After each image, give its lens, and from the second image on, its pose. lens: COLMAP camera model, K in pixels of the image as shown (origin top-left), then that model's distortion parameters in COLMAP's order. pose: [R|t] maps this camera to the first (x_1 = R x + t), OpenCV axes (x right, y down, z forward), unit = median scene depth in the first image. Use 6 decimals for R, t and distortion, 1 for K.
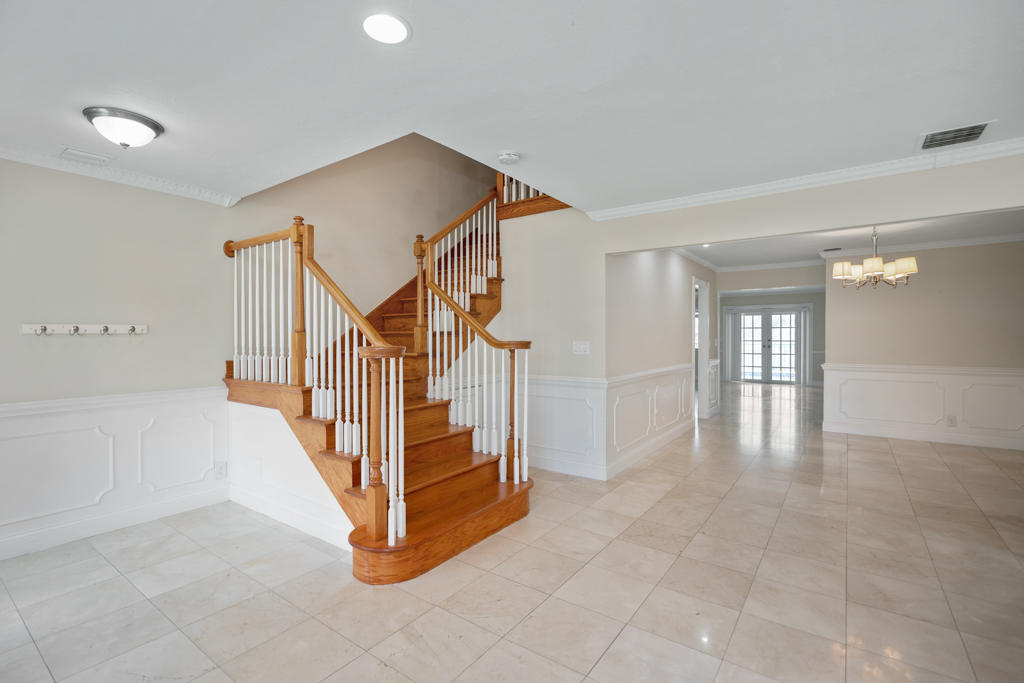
lens RADIAL K [[469.1, 0, 510.1], [0, 469.1, 341.8], [0, 0, 1]] dist [-0.006298, 0.001217]
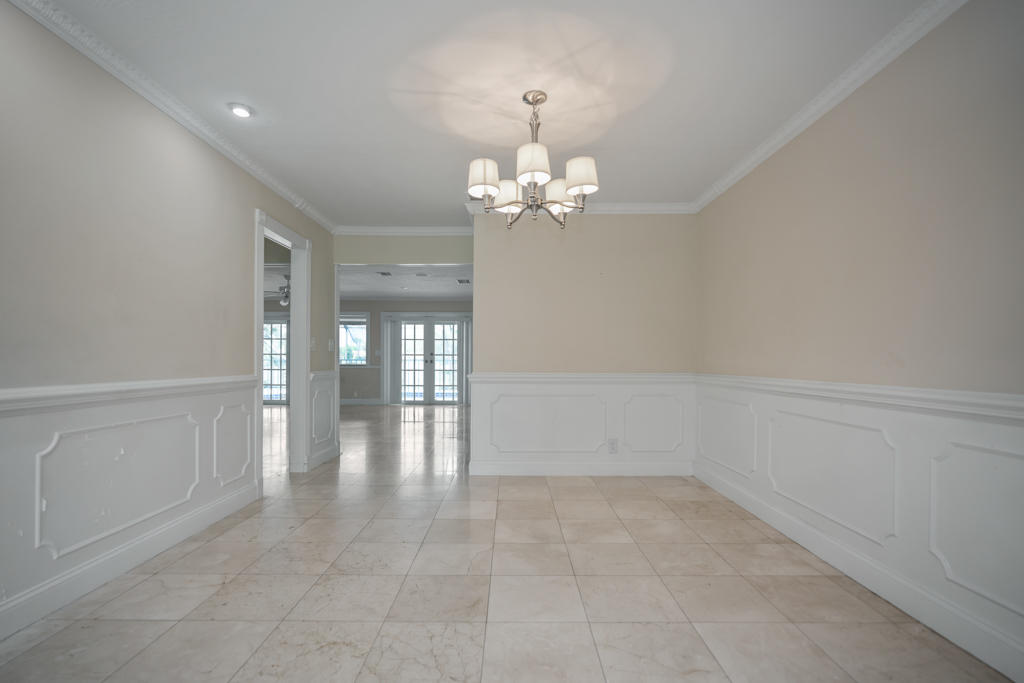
lens RADIAL K [[469.1, 0, 510.1], [0, 469.1, 341.8], [0, 0, 1]] dist [-0.006298, 0.001217]
pose [[0.811266, 0.031930, 0.583805, 0.168145], [-0.001112, 0.998590, -0.053071, 0.019336], [-0.584677, 0.042406, 0.810157, 0.219773]]
